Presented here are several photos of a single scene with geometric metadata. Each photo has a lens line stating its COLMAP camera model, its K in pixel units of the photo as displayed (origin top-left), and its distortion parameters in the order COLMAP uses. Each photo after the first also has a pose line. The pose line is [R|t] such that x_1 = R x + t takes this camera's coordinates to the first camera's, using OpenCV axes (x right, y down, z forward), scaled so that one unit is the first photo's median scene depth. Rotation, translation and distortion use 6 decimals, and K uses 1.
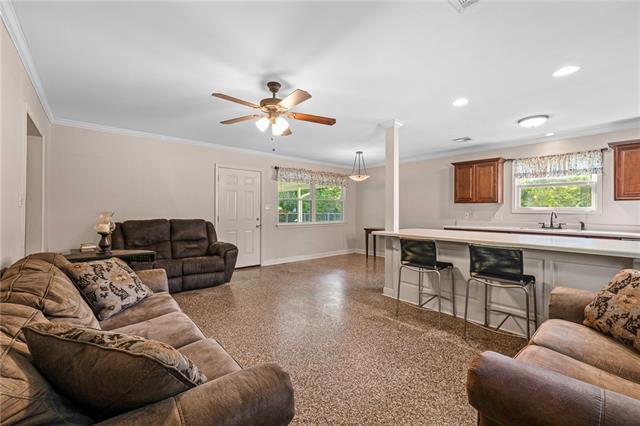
lens RADIAL K [[266.2, 0, 320.0], [0, 266.2, 213.0], [0, 0, 1]] dist [0.002573, 0.000505]
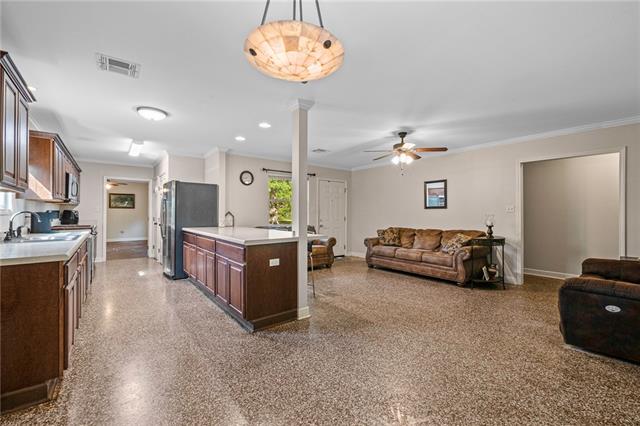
lens RADIAL K [[270.6, 0, 318.5], [0, 270.6, 211.9], [0, 0, 1]] dist [0.002330, 0.000333]
pose [[-0.999096, -0.007239, 0.041883, 0.145871], [-0.006959, 0.999953, 0.006808, -0.012945], [-0.041931, 0.006511, -0.999099, 1.519124]]
